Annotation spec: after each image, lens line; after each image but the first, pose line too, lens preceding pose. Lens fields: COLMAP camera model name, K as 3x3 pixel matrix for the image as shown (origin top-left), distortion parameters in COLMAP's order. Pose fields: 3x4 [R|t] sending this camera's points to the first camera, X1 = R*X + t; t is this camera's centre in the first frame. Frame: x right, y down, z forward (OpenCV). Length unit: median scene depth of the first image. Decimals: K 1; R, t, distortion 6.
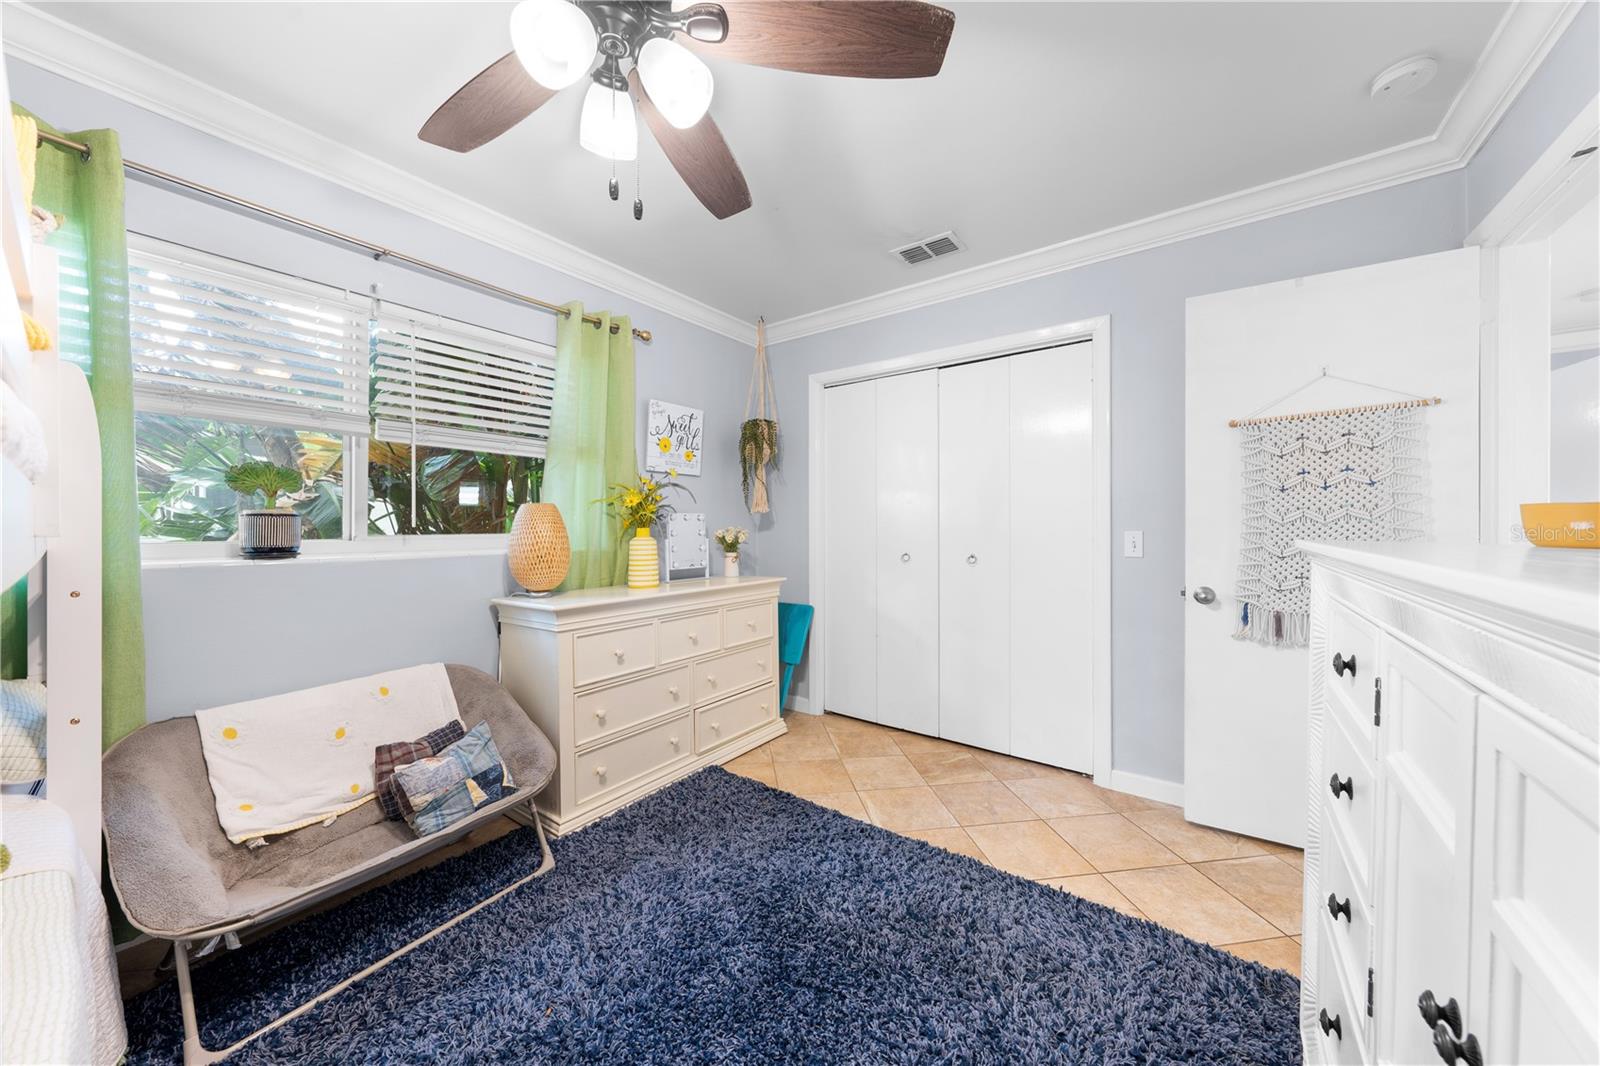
lens RADIAL K [[540.3, 0, 806.2], [0, 540.3, 524.0], [0, 0, 1]] dist [-0.002881, 0.000173]
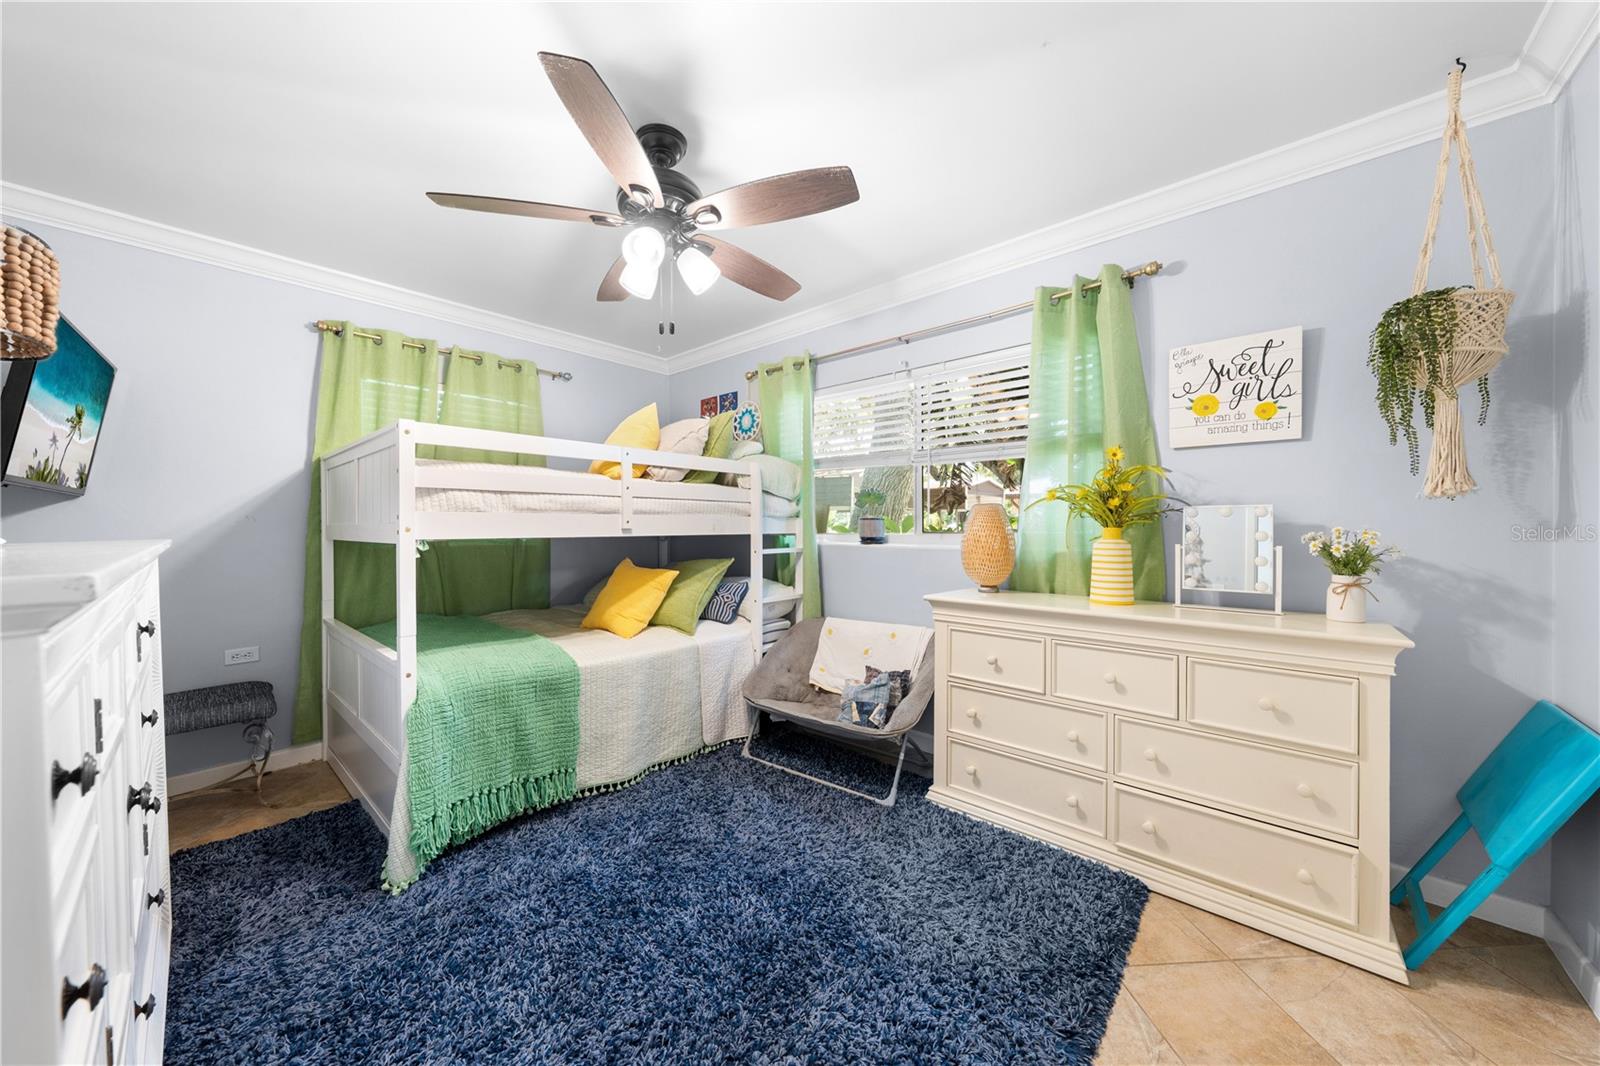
lens RADIAL K [[540.3, 0, 809.0], [0, 540.3, 526.8], [0, 0, 1]] dist [-0.002881, 0.000173]
pose [[-0.079736, 0.003784, -0.996809, 0.613975], [0.005309, 0.999980, 0.003371, 0.001588], [0.996802, -0.005023, -0.079754, 0.749923]]
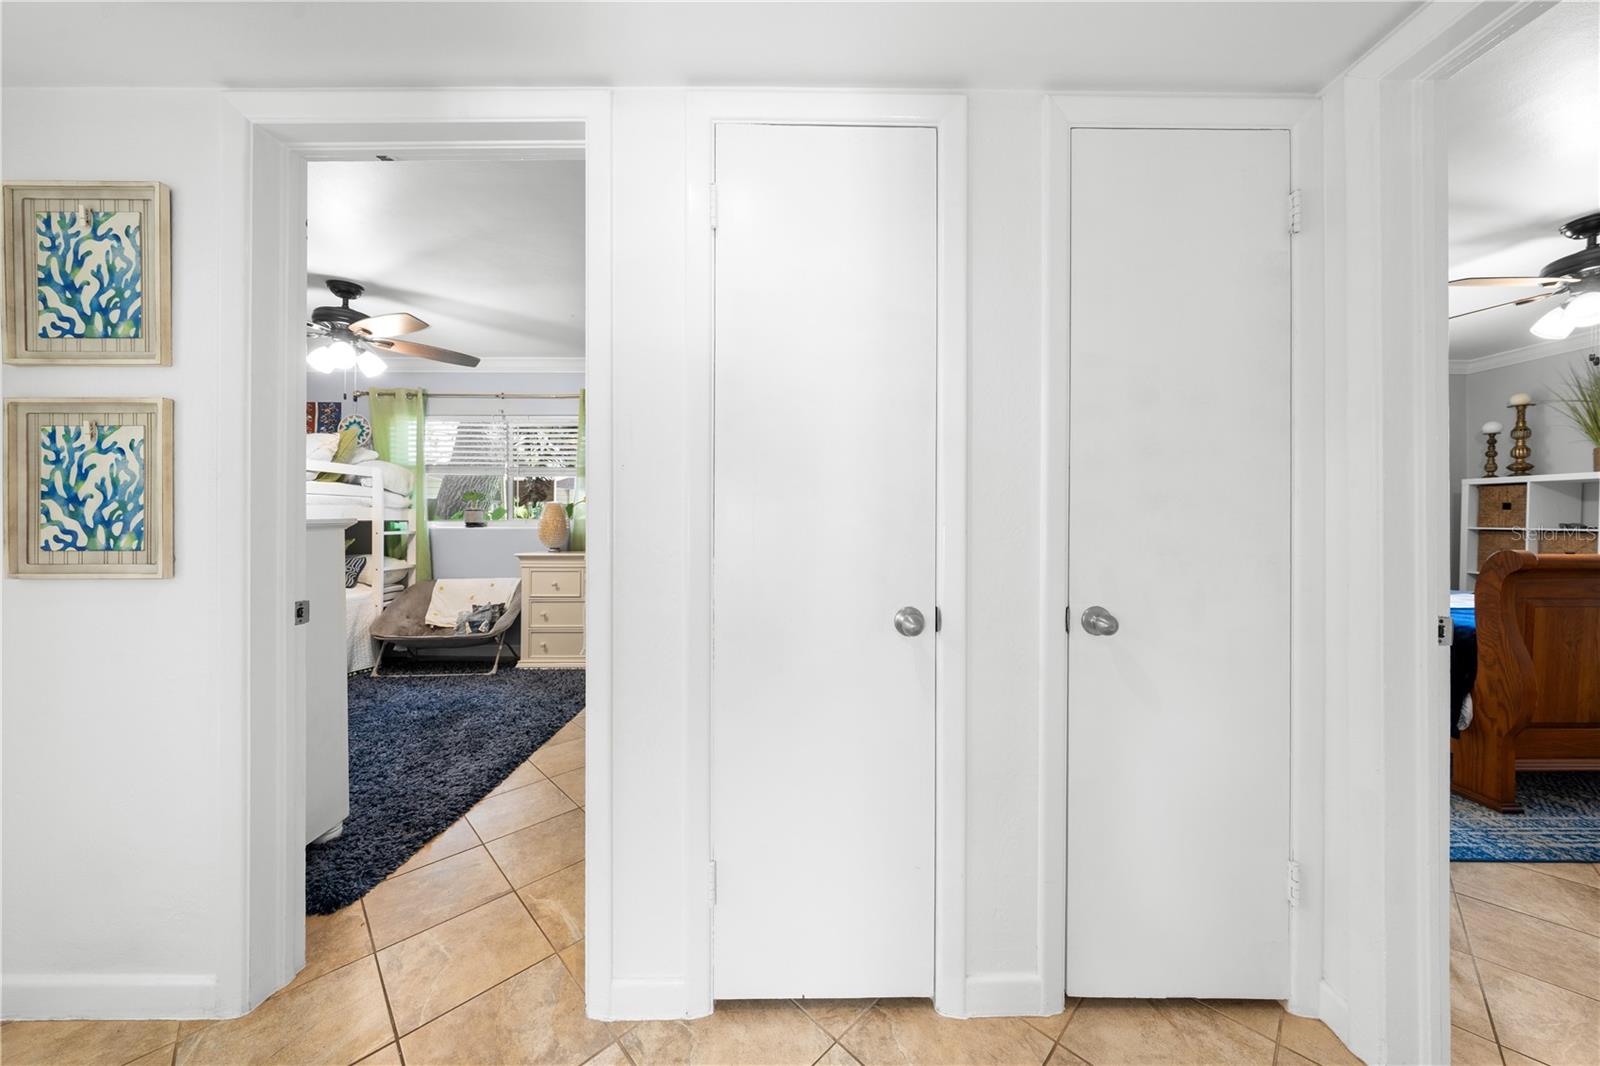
lens RADIAL K [[540.3, 0, 805.5], [0, 540.3, 512.6], [0, 0, 1]] dist [-0.002881, 0.000173]
pose [[0.593939, -0.005984, -0.804488, 1.609001], [0.002857, 0.999982, -0.005328, 0.010958], [0.804505, 0.000866, 0.593946, 0.593802]]
